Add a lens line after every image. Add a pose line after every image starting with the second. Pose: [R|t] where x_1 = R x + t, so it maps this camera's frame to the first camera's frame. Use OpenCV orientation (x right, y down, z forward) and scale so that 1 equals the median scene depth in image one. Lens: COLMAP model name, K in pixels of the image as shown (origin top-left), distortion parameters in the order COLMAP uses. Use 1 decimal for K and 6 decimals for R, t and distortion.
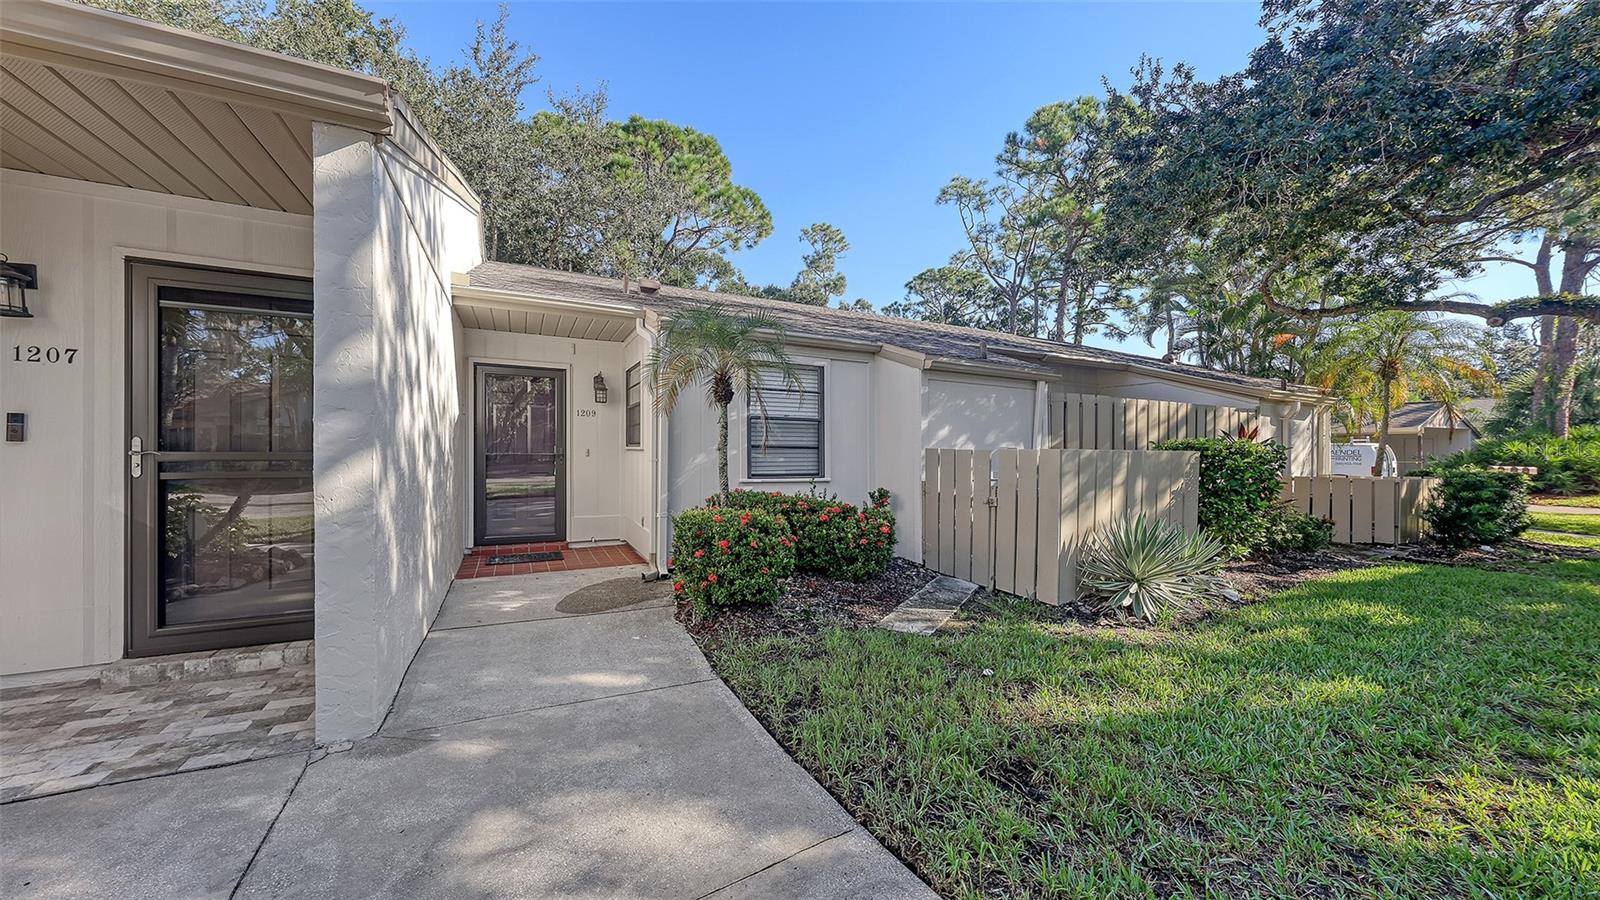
lens RADIAL K [[555.5, 0, 795.3], [0, 555.5, 449.2], [0, 0, 1]] dist [0.002420, -0.001602]
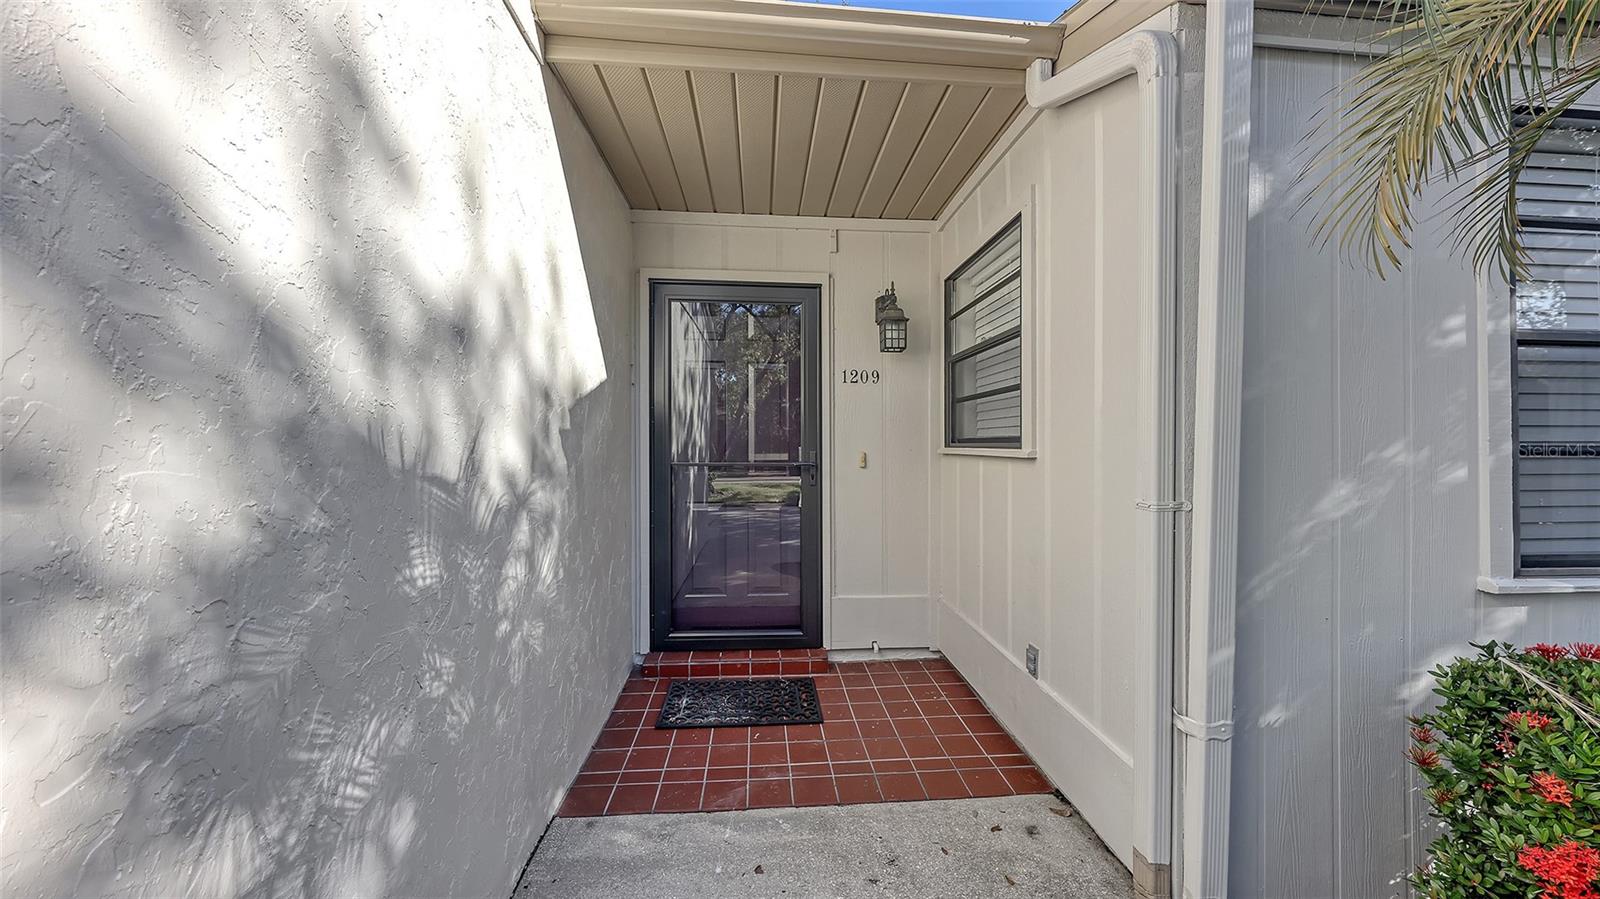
lens RADIAL K [[555.5, 0, 795.3], [0, 555.5, 448.7], [0, 0, 1]] dist [0.002420, -0.001602]
pose [[0.920687, -0.001409, -0.390298, -0.248954], [0.006263, 0.999918, 0.011164, -0.009163], [0.390251, -0.012723, 0.920621, 0.554799]]
